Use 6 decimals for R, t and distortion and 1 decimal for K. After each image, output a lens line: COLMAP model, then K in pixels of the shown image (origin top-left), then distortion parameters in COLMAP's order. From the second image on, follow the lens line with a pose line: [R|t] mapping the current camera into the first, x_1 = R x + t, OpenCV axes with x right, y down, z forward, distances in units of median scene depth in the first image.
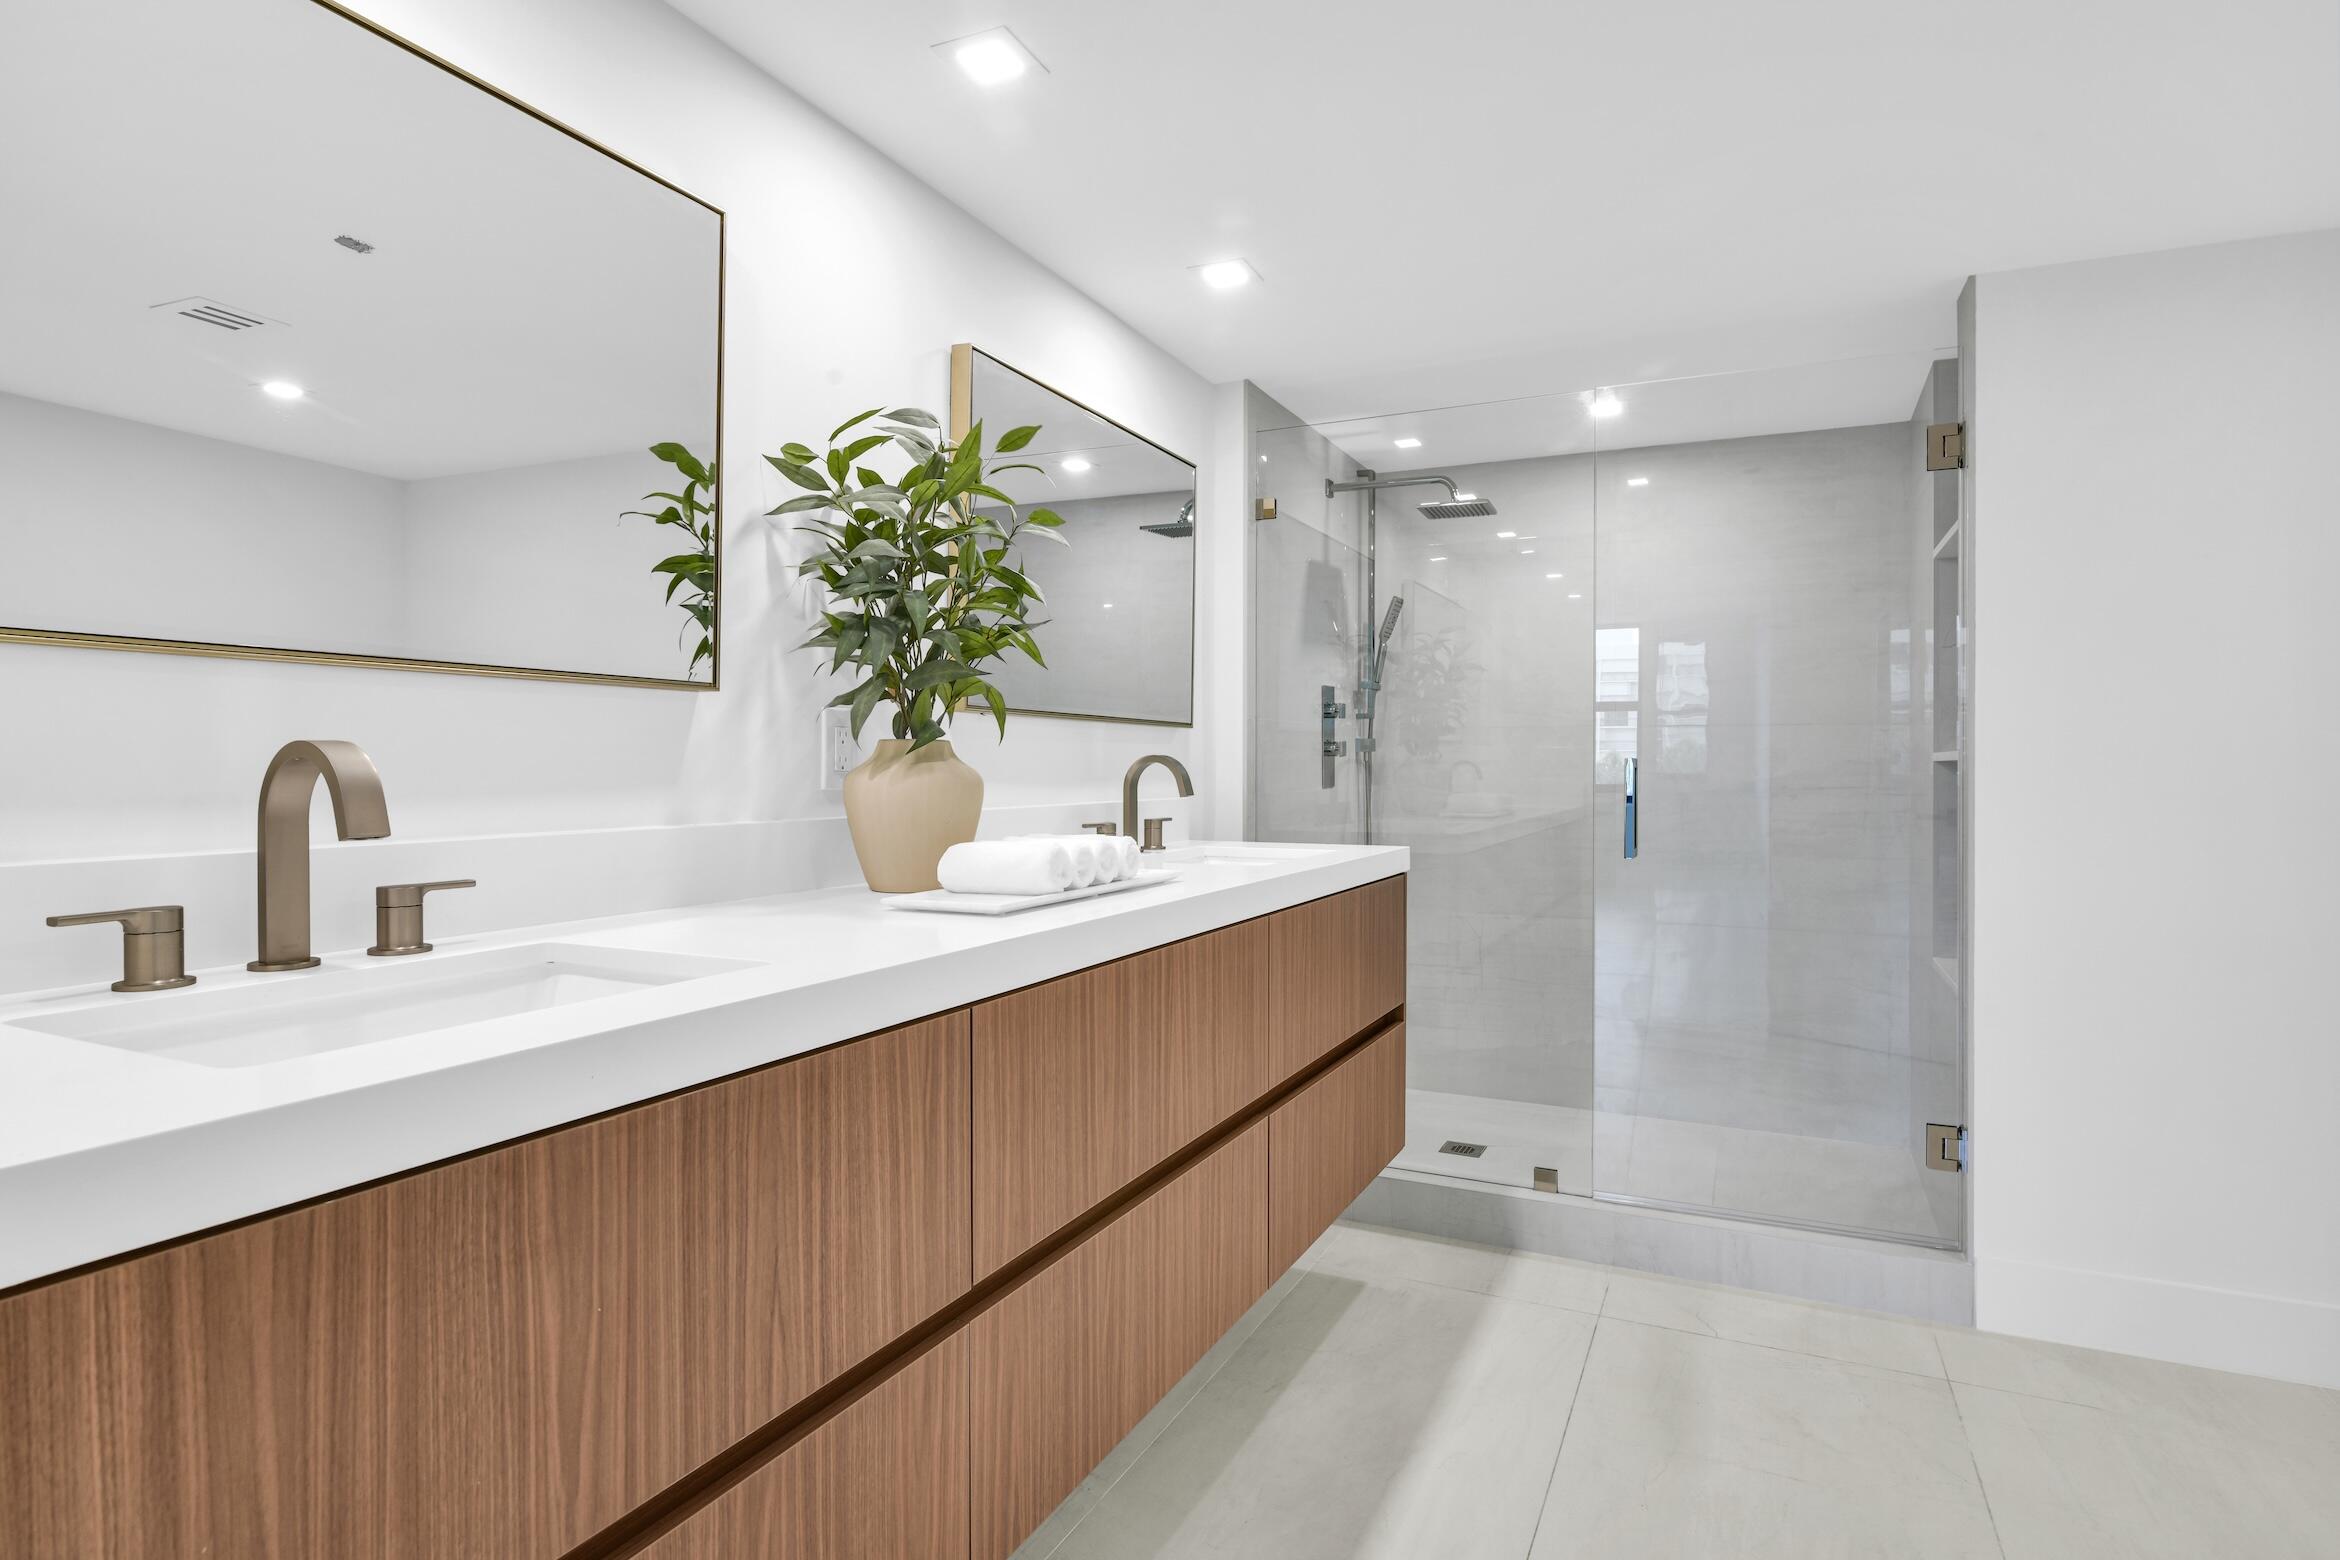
lens RADIAL K [[1209.8, 0, 1175.1], [0, 1209.8, 770.2], [0, 0, 1]] dist [0.000453, -0.013504]
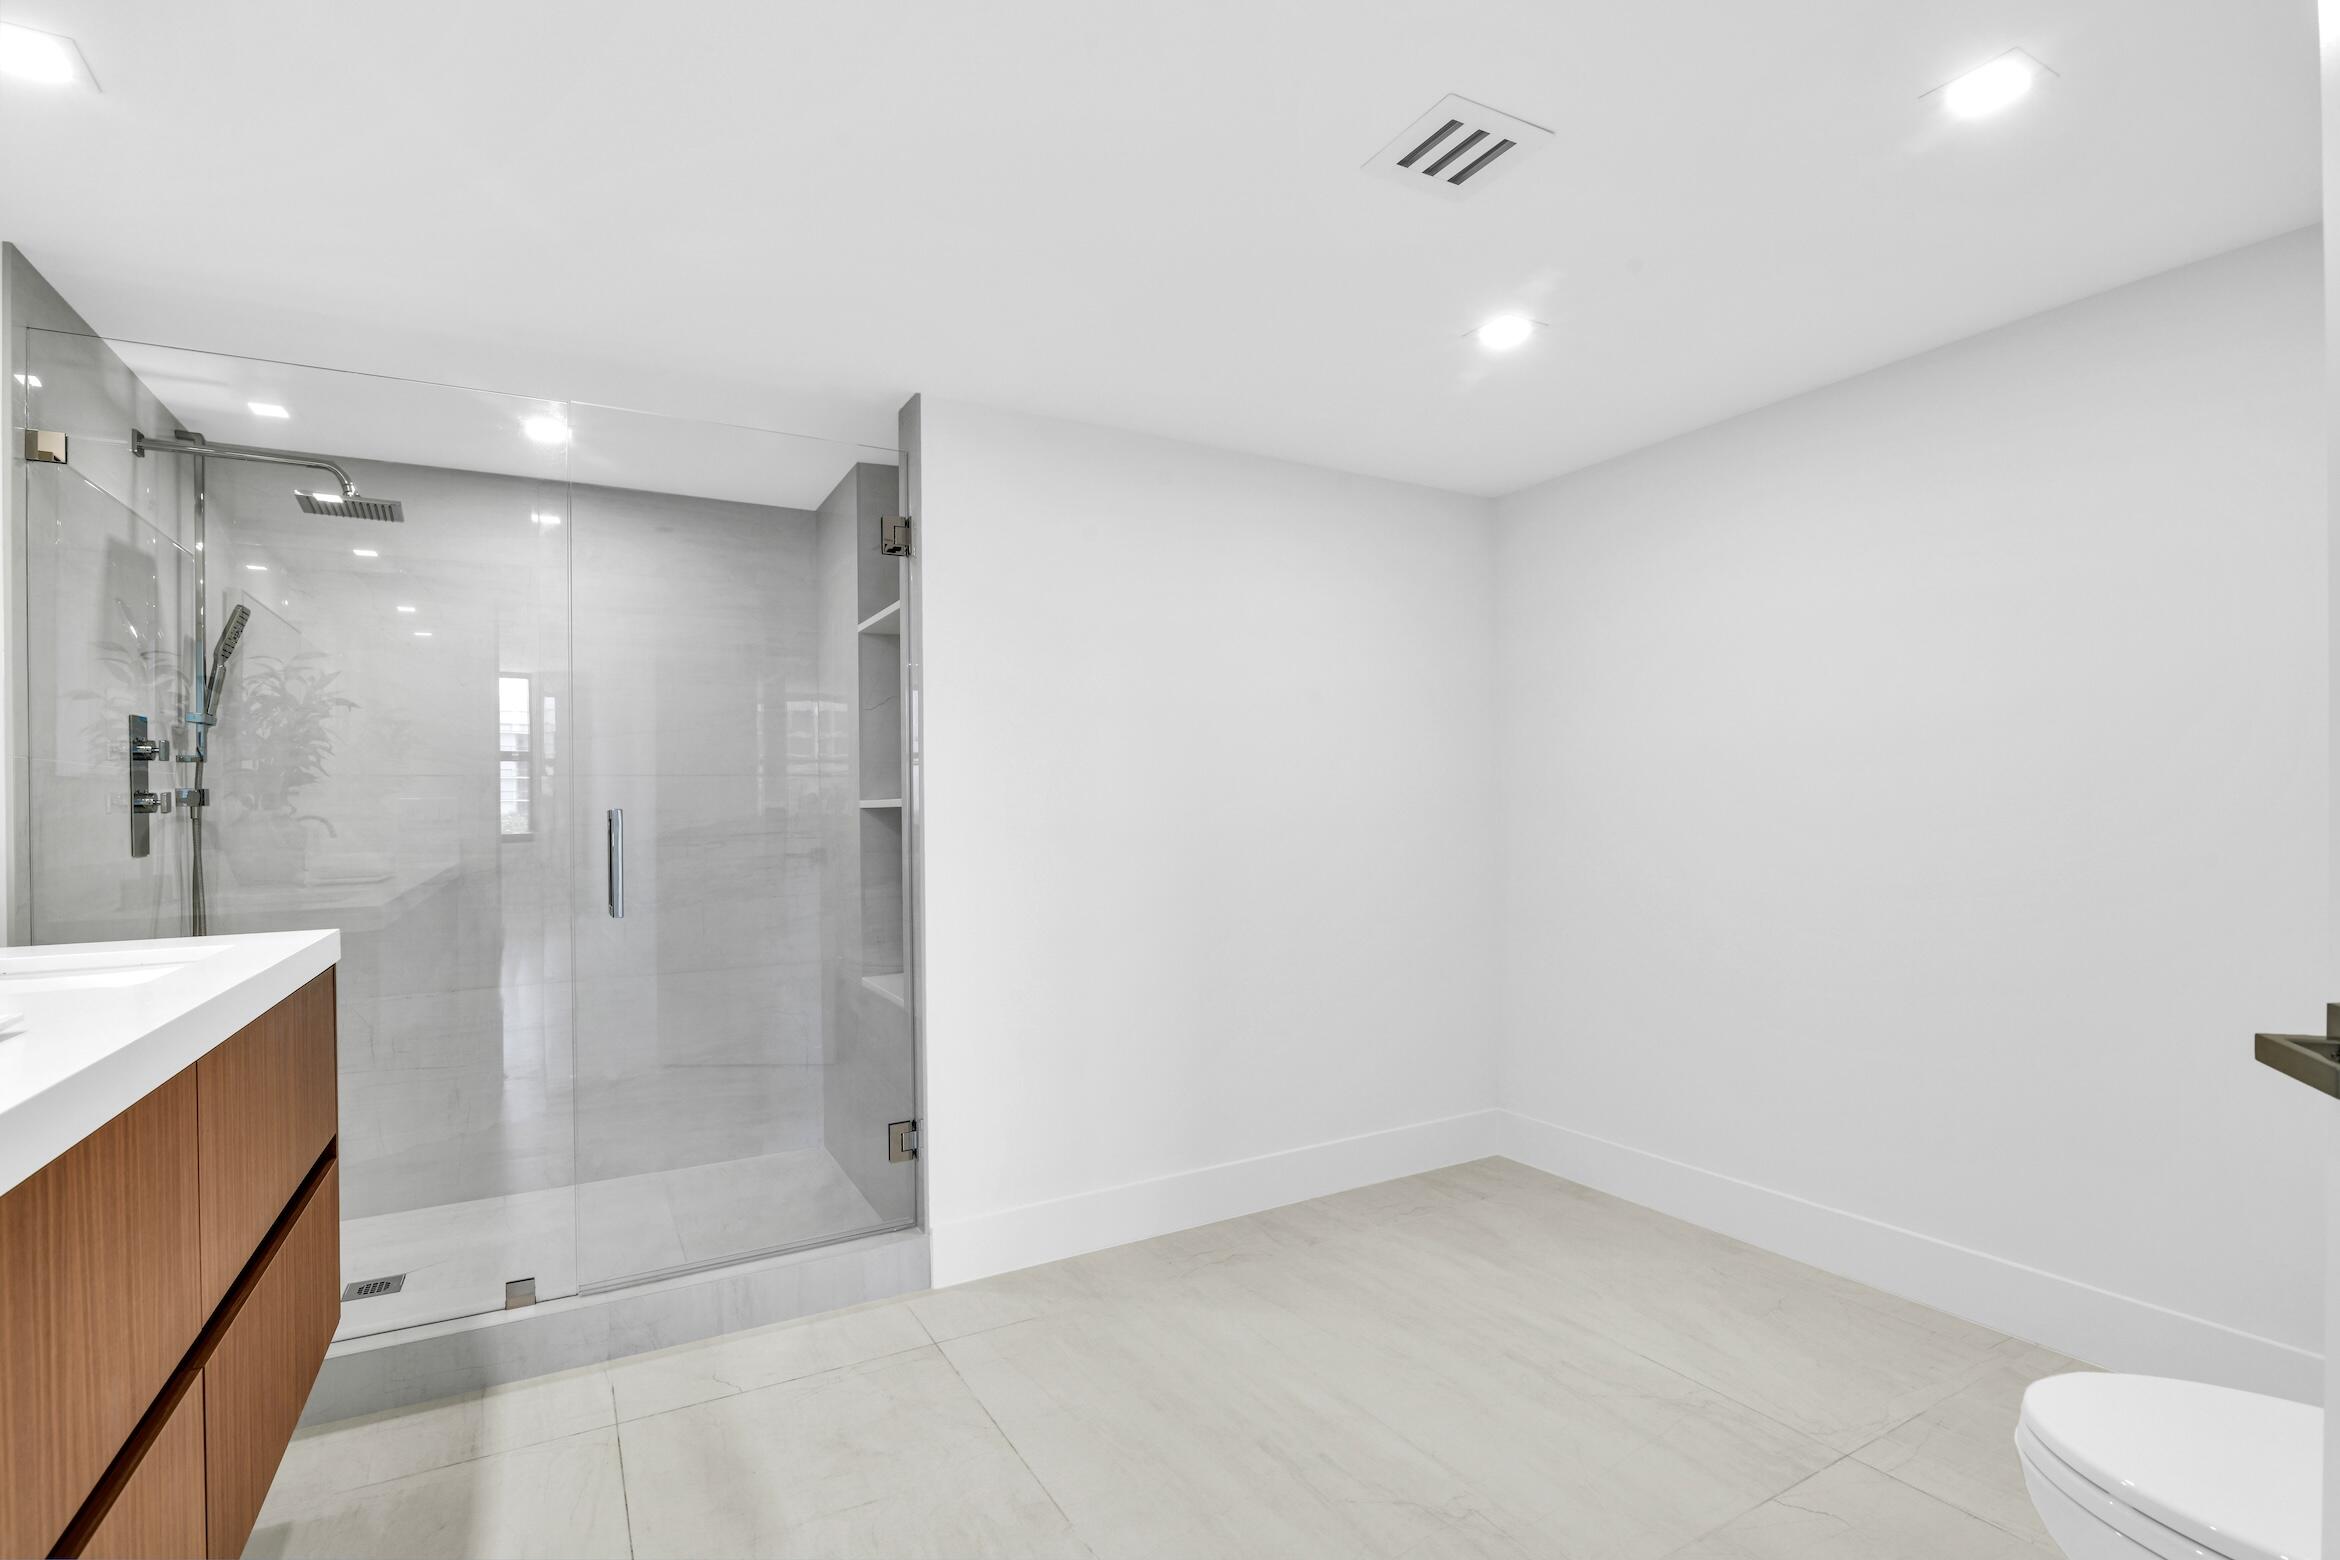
lens RADIAL K [[1098.8, 0, 1161.4], [0, 1098.8, 809.8], [0, 0, 1]] dist [-0.015539, 0.000138]
pose [[0.575936, -0.015714, 0.817344, -0.106873], [0.022043, 0.999750, 0.003688, -0.005377], [-0.817198, 0.015892, 0.576138, 0.268587]]
